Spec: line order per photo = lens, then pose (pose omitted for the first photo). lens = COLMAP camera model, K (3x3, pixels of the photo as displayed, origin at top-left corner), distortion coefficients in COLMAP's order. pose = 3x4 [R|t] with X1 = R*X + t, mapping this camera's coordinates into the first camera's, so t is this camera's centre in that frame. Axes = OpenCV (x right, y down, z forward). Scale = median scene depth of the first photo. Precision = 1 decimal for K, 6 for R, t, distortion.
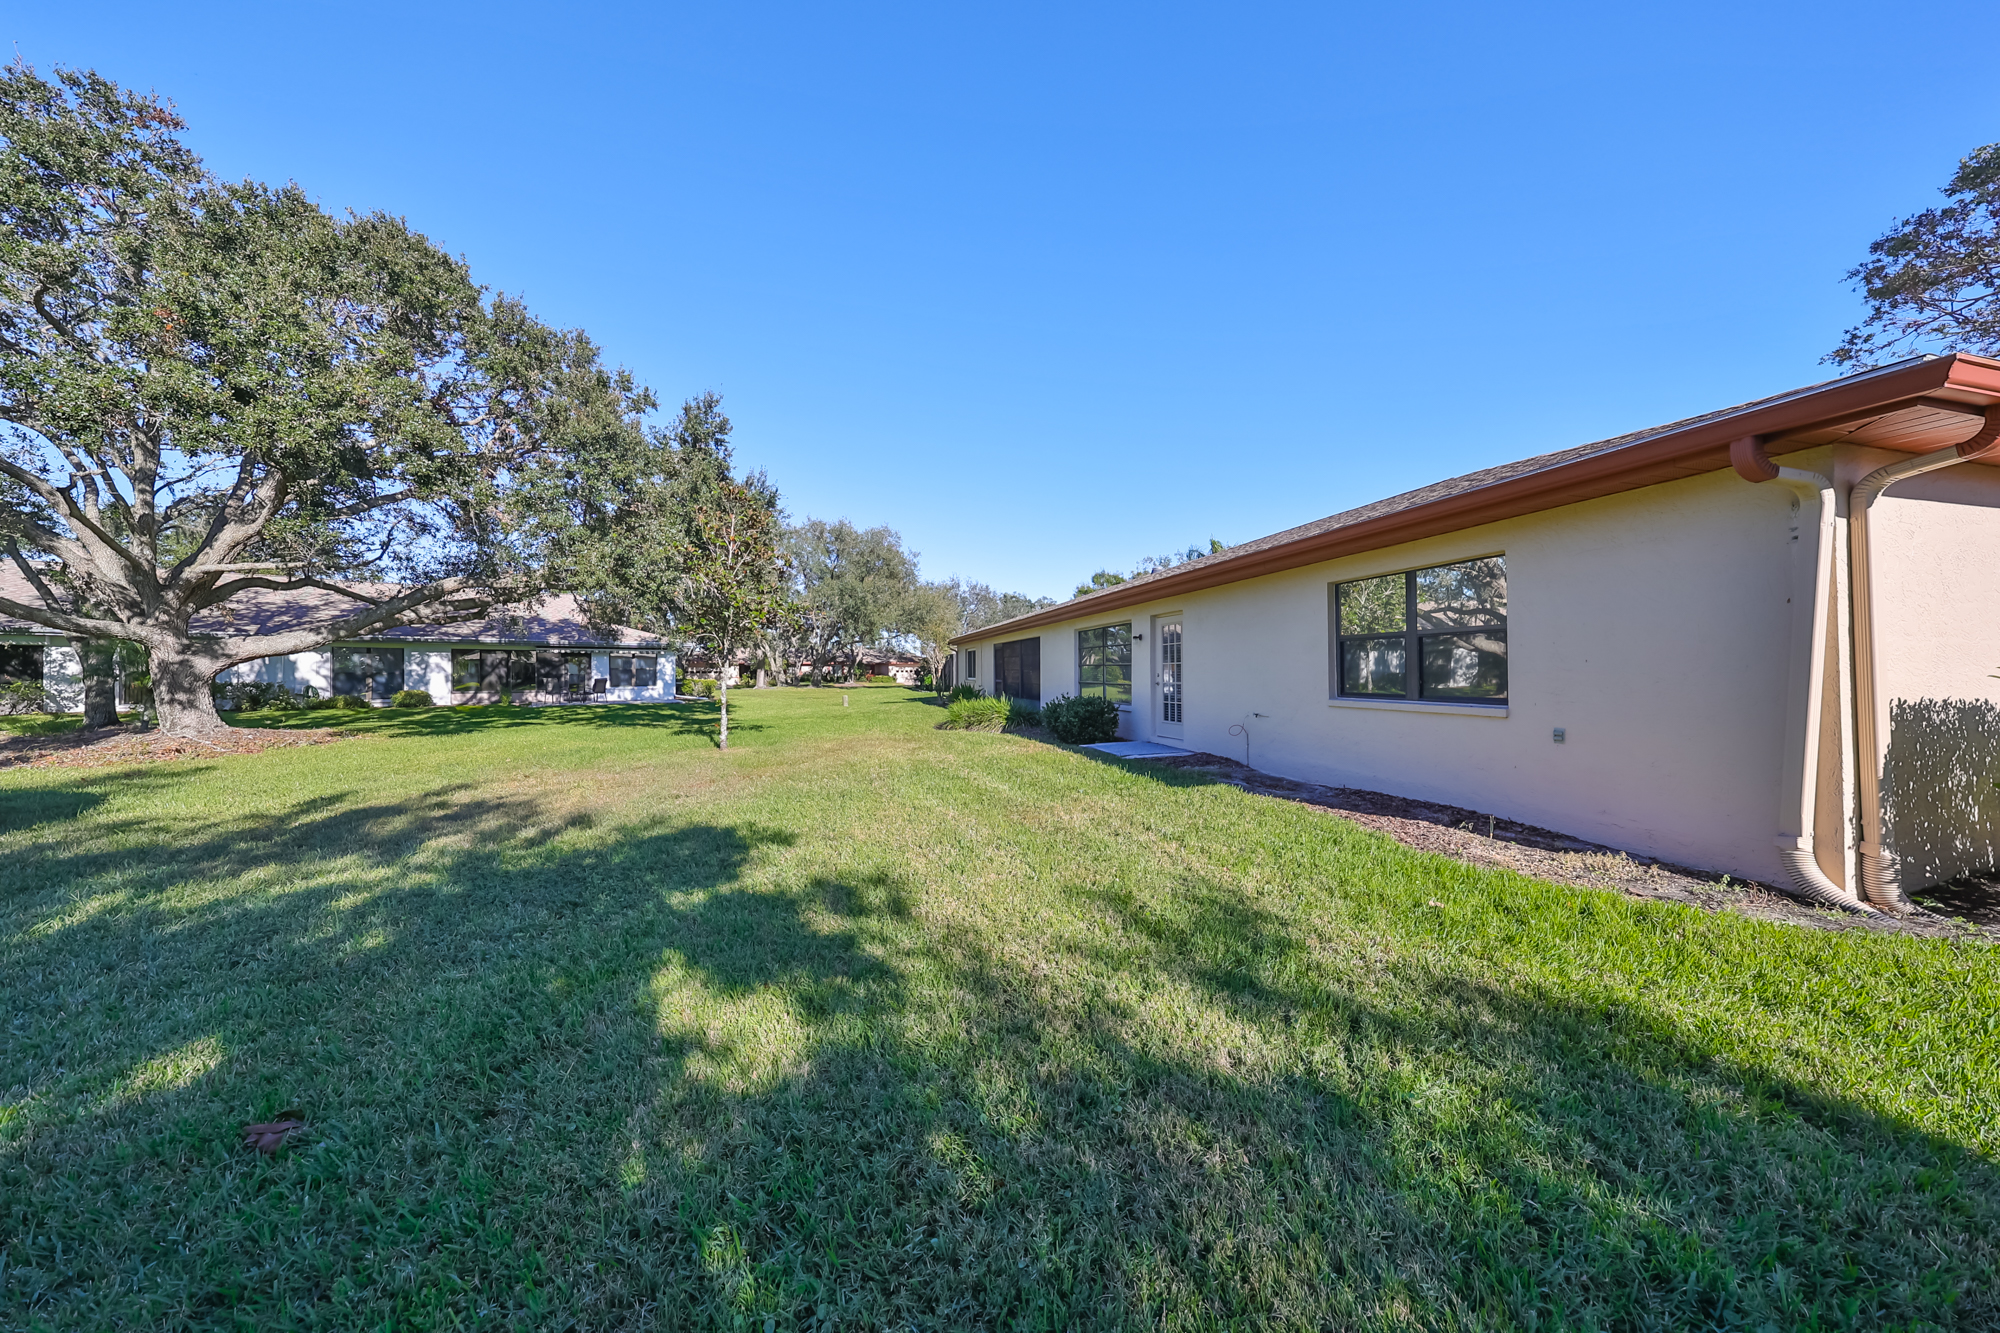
lens RADIAL K [[612.7, 0, 1003.7], [0, 612.7, 666.0], [0, 0, 1]] dist [-0.000015, -0.000069]
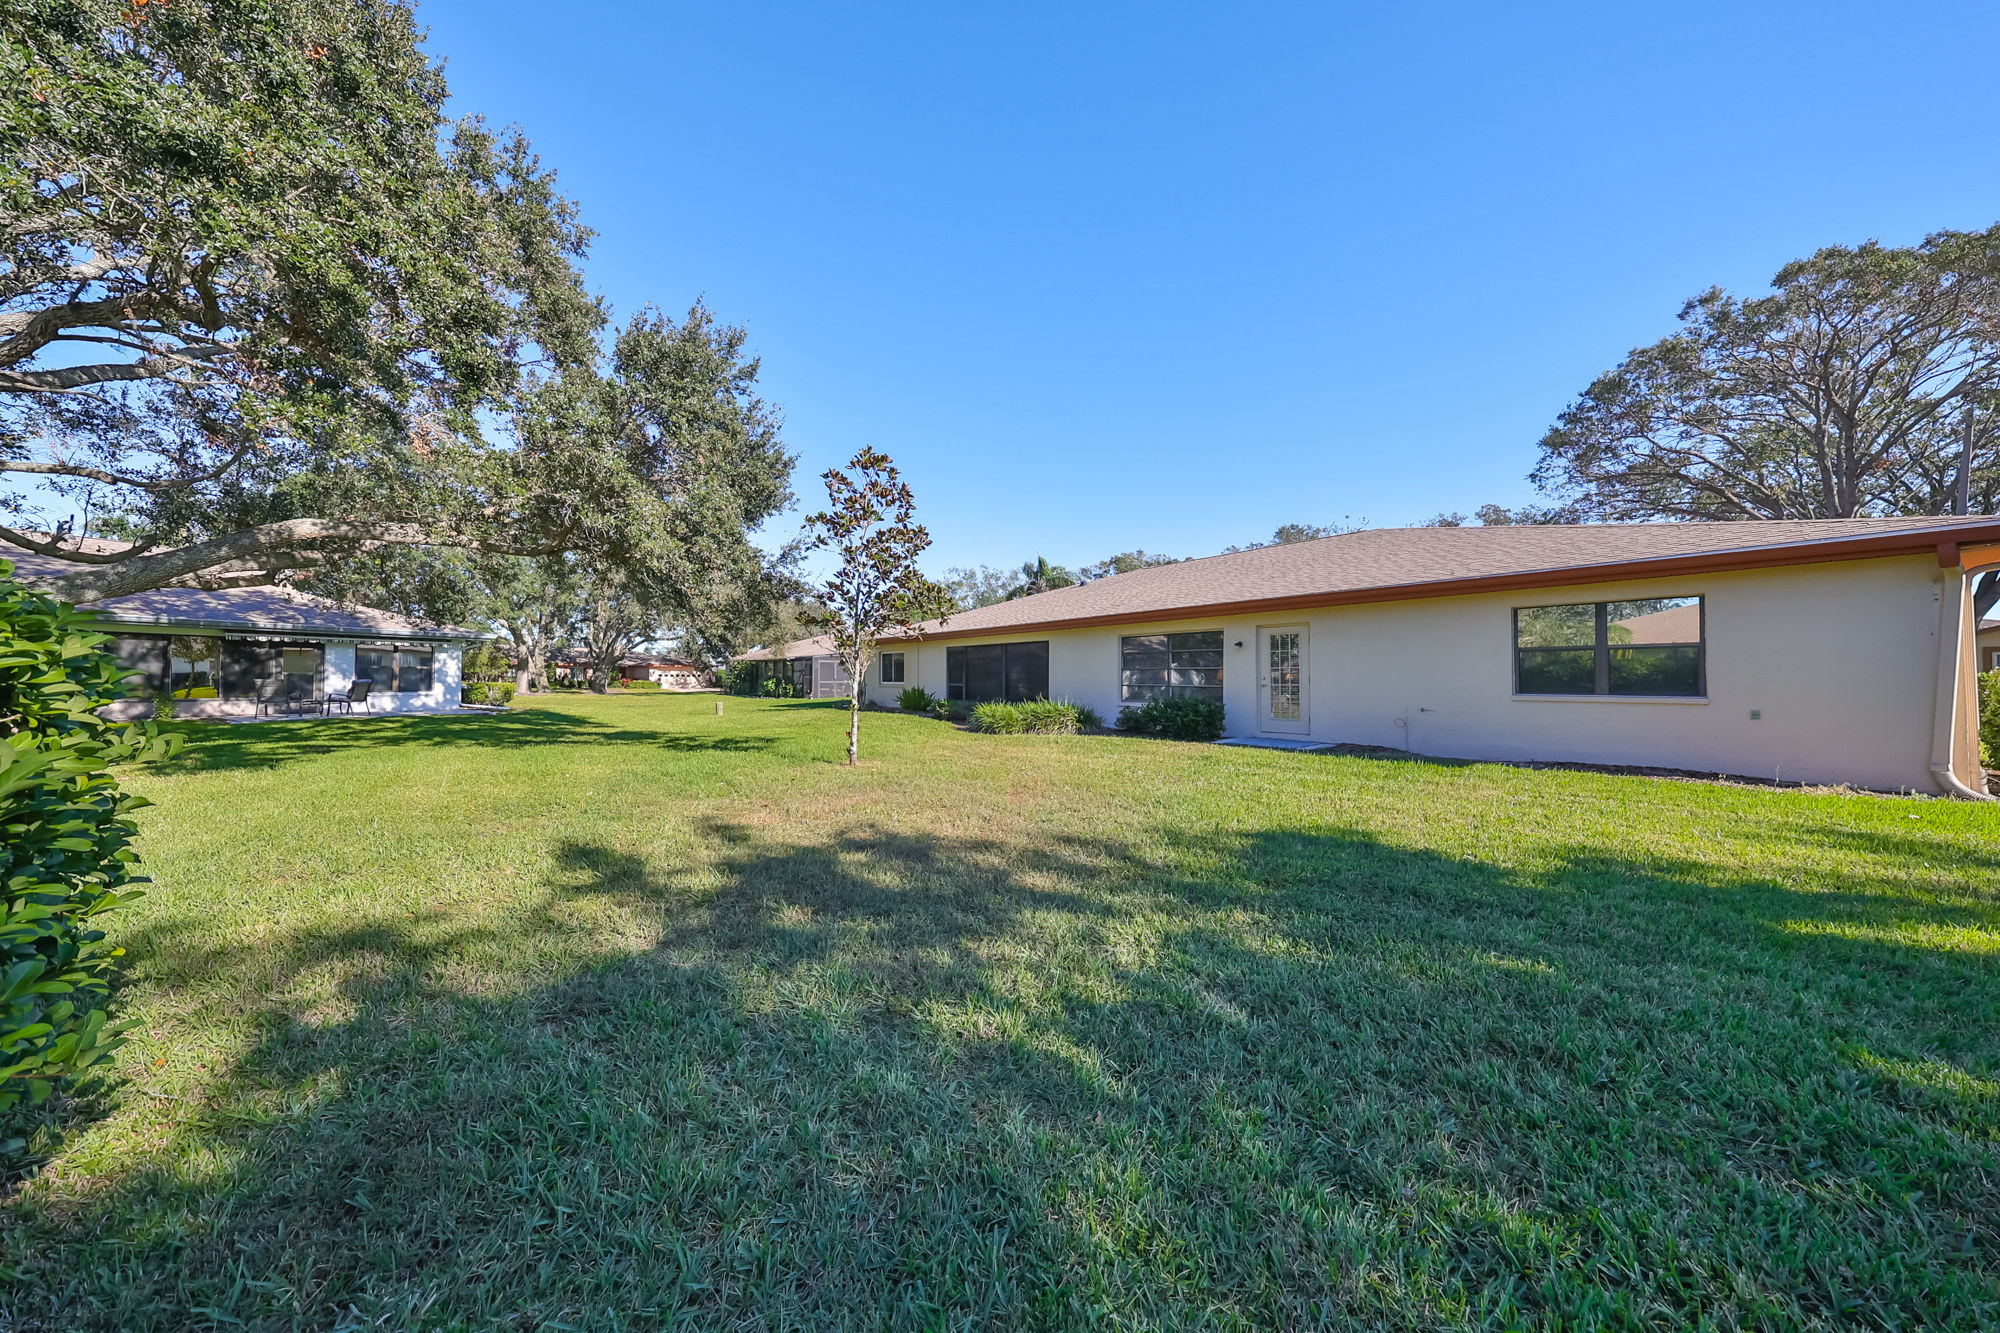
lens RADIAL K [[612.7, 0, 1003.7], [0, 612.7, 666.0], [0, 0, 1]] dist [-0.000015, -0.000069]
pose [[0.910961, 0.016483, 0.412163, -0.286921], [-0.011673, 0.999831, -0.014185, 0.006049], [-0.412327, 0.008111, 0.911000, 0.066732]]
